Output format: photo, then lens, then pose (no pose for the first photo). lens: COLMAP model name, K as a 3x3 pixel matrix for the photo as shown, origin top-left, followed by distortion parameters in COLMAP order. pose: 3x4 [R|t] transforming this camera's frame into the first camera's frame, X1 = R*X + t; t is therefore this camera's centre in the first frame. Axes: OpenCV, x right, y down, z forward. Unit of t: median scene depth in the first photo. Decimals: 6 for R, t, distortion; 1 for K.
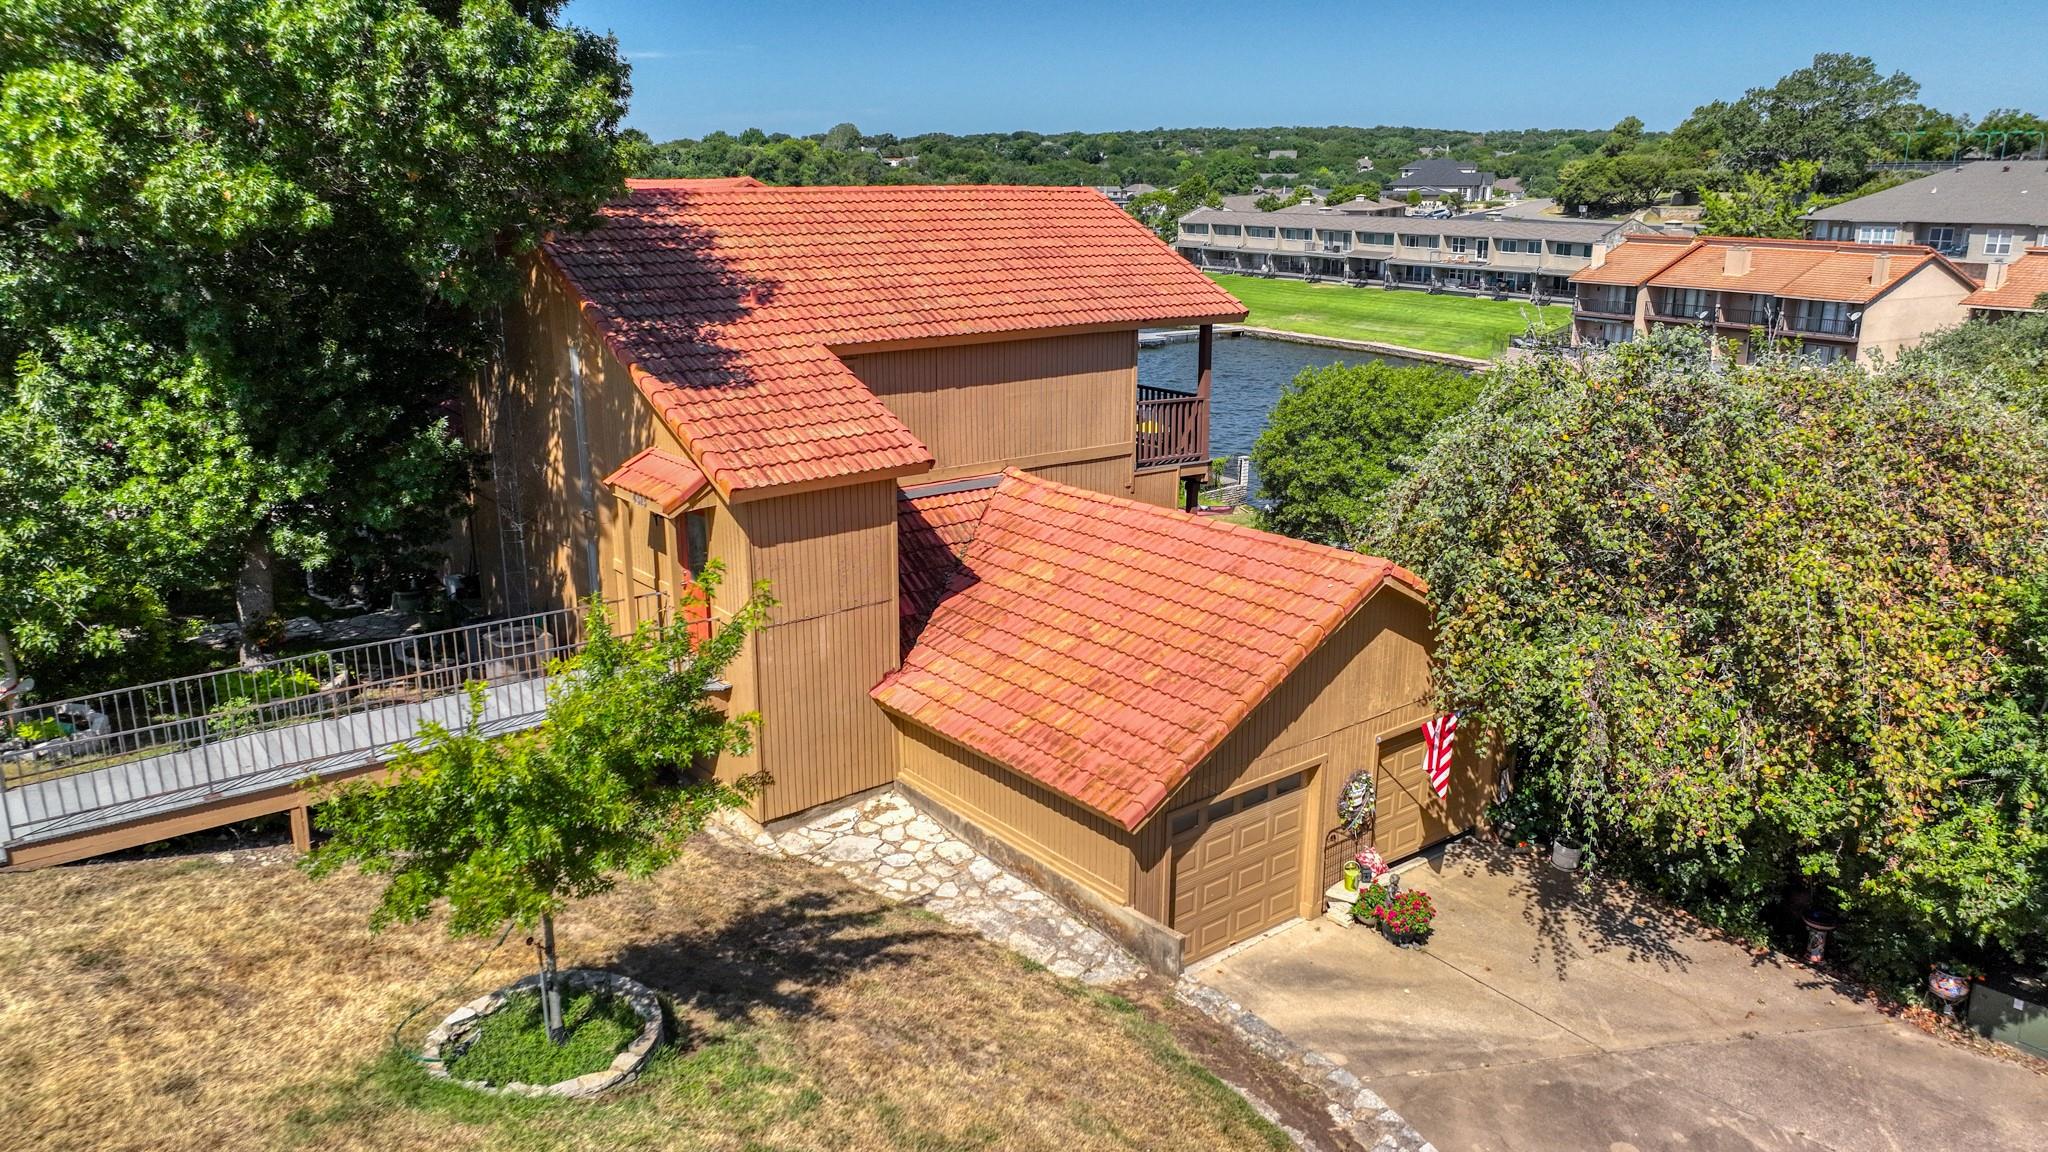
lens RADIAL K [[1430.1, 0, 1027.8], [0, 1430.1, 576.7], [0, 0, 1]] dist [0.004610, 0.012679]
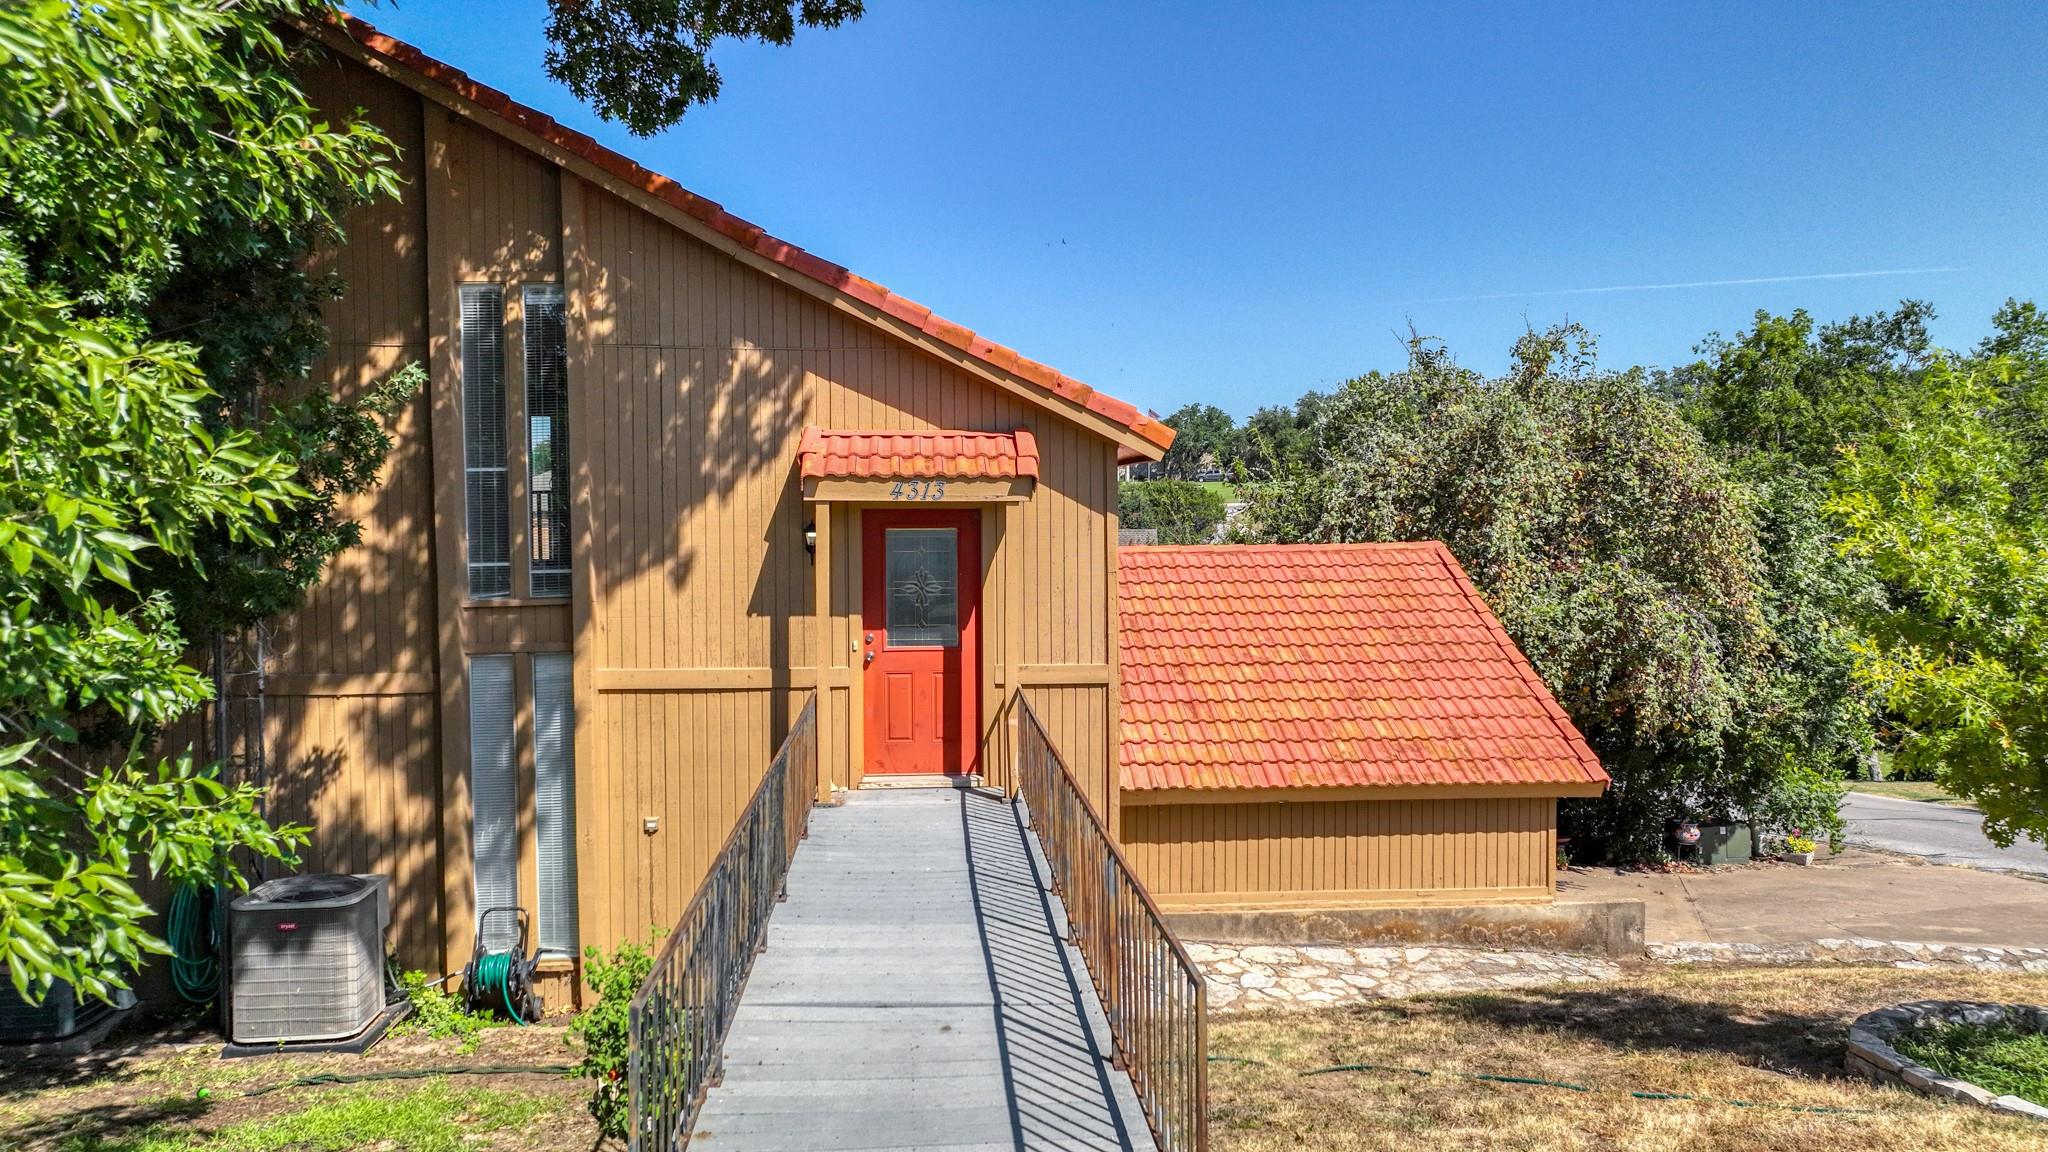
lens RADIAL K [[1430.1, 0, 1020.5], [0, 1430.1, 570.3], [0, 0, 1]] dist [0.004610, 0.012679]
pose [[0.568757, -0.038839, 0.821588, -0.660268], [0.219855, 0.969718, -0.106356, 0.045212], [-0.792578, 0.241121, 0.560072, 0.580803]]
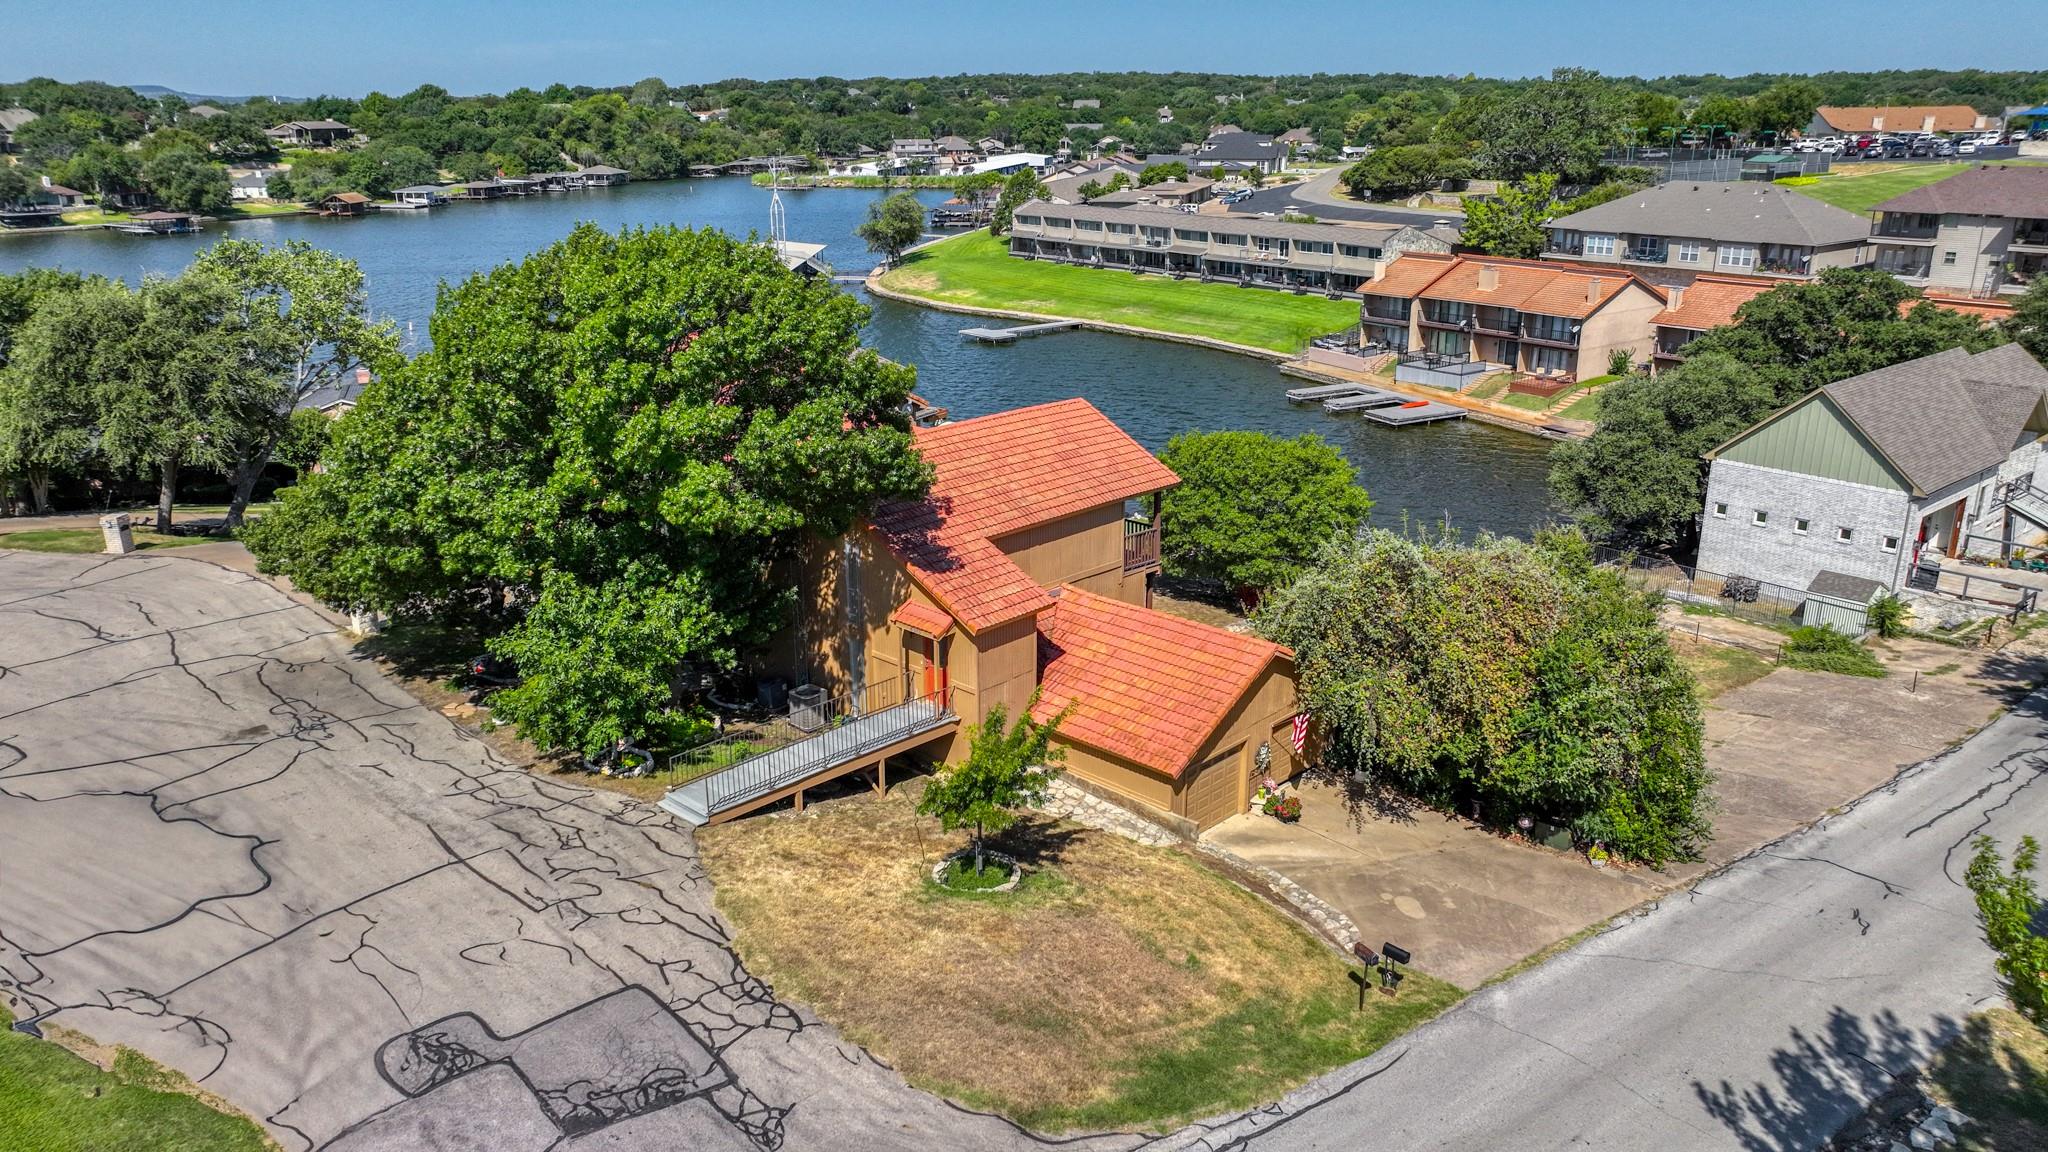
lens RADIAL K [[1430.1, 0, 1022.9], [0, 1430.1, 578.4], [0, 0, 1]] dist [0.004610, 0.012679]
pose [[0.991279, -0.045127, 0.123814, -0.331638], [0.039561, 0.998109, 0.047052, -0.194438], [-0.125704, -0.041743, 0.991189, -0.919958]]
